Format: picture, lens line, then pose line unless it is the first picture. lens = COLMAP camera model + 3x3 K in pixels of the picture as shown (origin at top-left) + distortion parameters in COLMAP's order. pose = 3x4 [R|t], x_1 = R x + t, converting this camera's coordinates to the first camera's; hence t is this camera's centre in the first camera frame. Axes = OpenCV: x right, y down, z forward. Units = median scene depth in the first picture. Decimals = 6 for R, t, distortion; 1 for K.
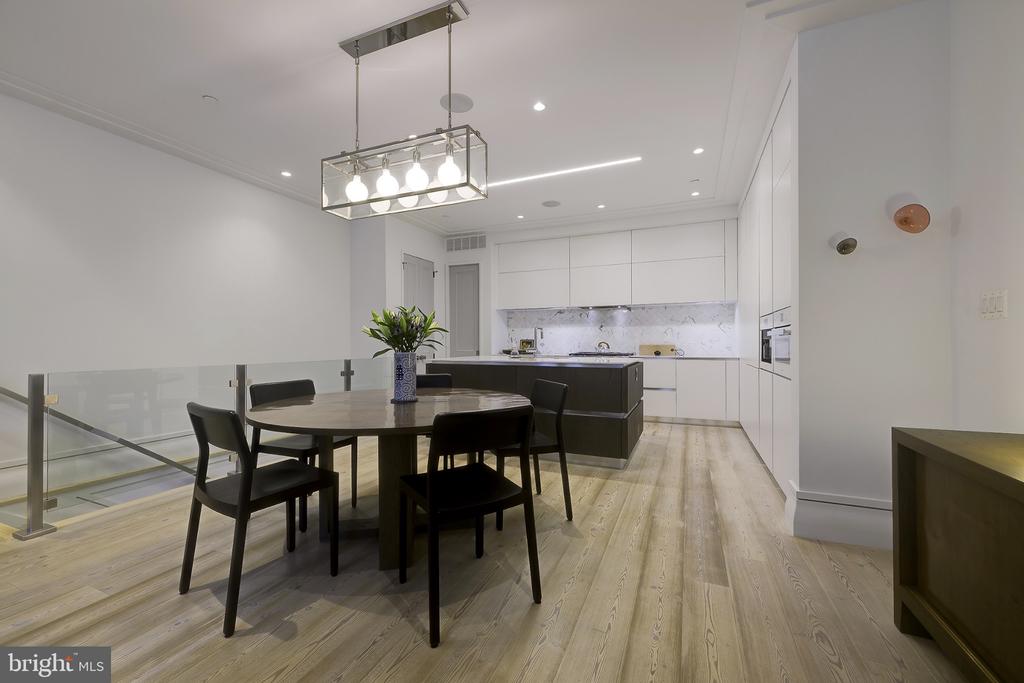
lens RADIAL K [[404.1, 0, 516.0], [0, 404.1, 342.6], [0, 0, 1]] dist [-0.000686, 0.000016]
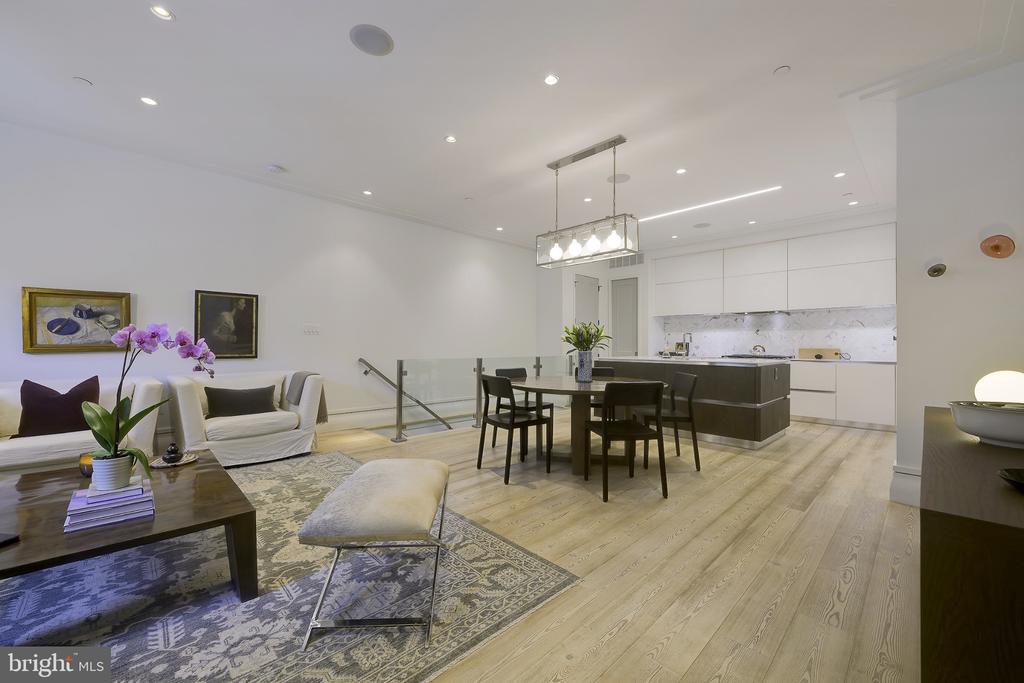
lens RADIAL K [[404.1, 0, 516.0], [0, 404.1, 342.6], [0, 0, 1]] dist [-0.000686, 0.000016]
pose [[0.923990, 0.004539, -0.382389, 0.047541], [-0.006284, 0.999975, -0.003314, -0.001768], [0.382364, 0.005465, 0.923995, -0.326164]]
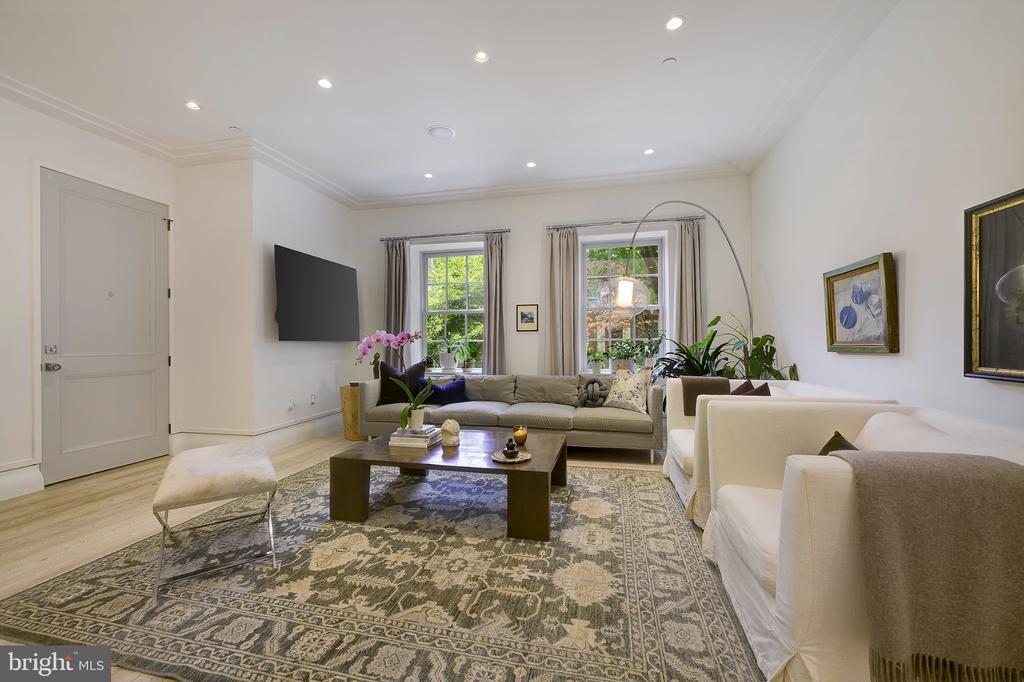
lens RADIAL K [[404.1, 0, 516.0], [0, 404.1, 342.1], [0, 0, 1]] dist [-0.000686, 0.000016]
pose [[-0.984723, 0.009420, -0.173874, -0.508840], [0.009202, 0.999956, 0.002061, -0.000019], [0.173886, 0.000429, -0.984766, 0.567944]]
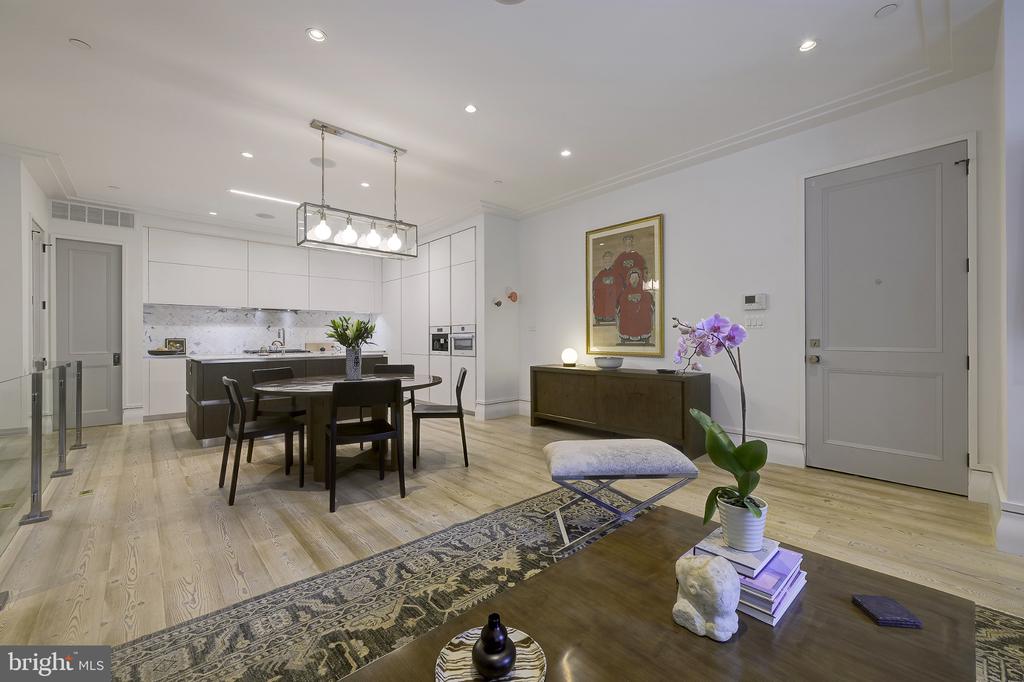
lens RADIAL K [[408.2, 0, 508.3], [0, 408.2, 337.5], [0, 0, 1]] dist [0.000744, 0.000207]
pose [[0.422278, 0.003135, 0.906461, -0.782330], [0.004624, 0.999974, -0.005612, -0.002106], [-0.906455, 0.006561, 0.422252, -0.087390]]
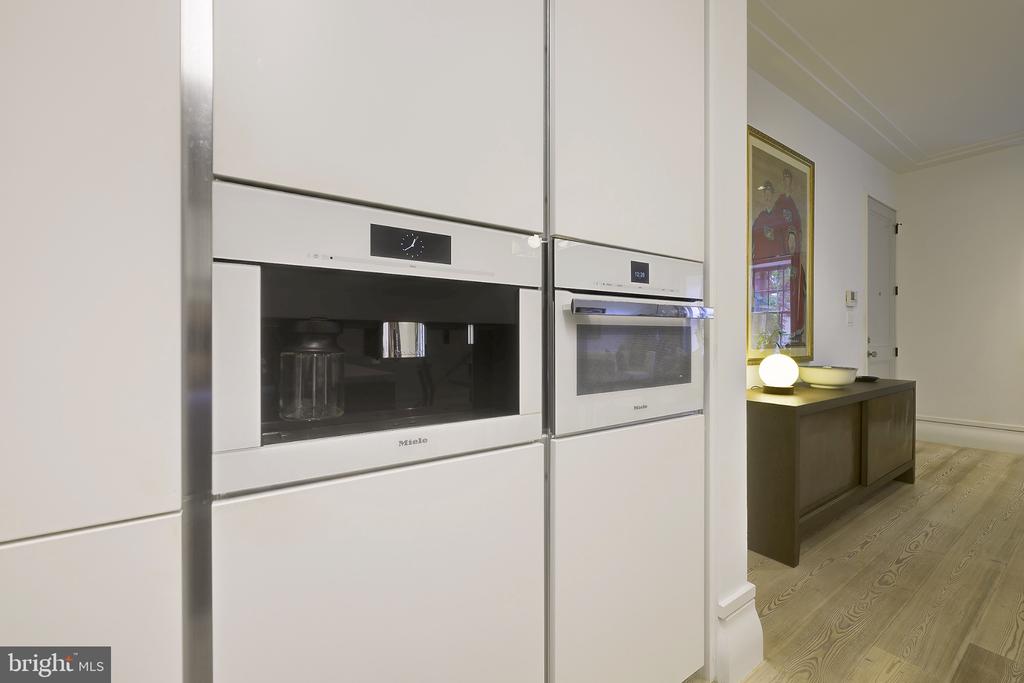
lens RADIAL K [[408.4, 0, 512.0], [0, 408.4, 341.5], [0, 0, 1]] dist [-0.003584, -0.000507]
pose [[-0.836387, 0.001713, 0.548137, 0.354653], [0.005112, 0.999976, 0.004676, 0.001386], [-0.548116, 0.006714, -0.836375, 0.907002]]
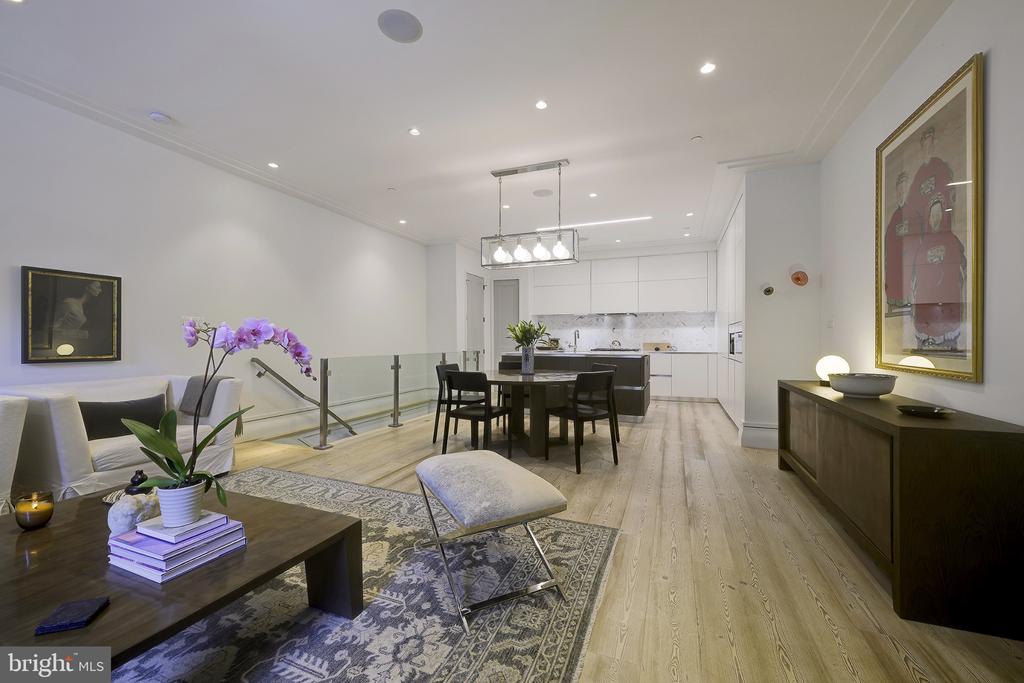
lens RADIAL K [[404.1, 0, 516.0], [0, 404.1, 342.6], [0, 0, 1]] dist [-0.000686, 0.000016]
pose [[0.999560, 0.002329, 0.029578, -0.212009], [-0.002485, 0.999983, 0.005239, -0.001859], [-0.029566, -0.005310, 0.999549, -0.432872]]
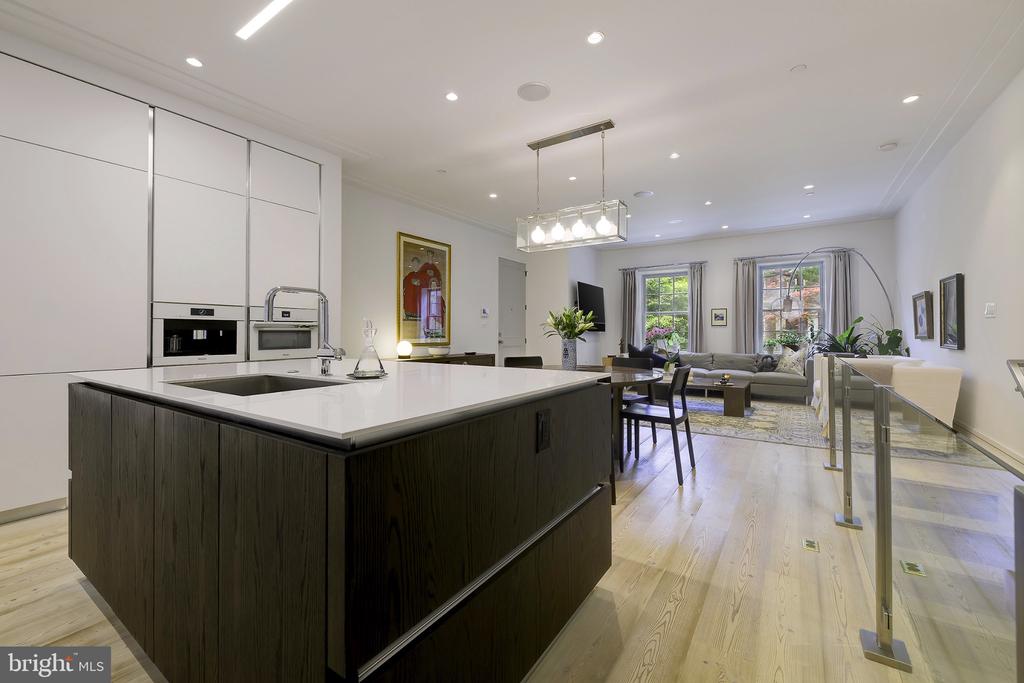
lens RADIAL K [[416.5, 0, 515.9], [0, 416.5, 328.9], [0, 0, 1]] dist [-0.000882, -0.000068]
pose [[-0.982330, 0.004824, 0.187094, -0.204971], [0.003164, 0.999953, -0.009167, -0.000610], [-0.187129, -0.008413, -0.982299, 1.410814]]
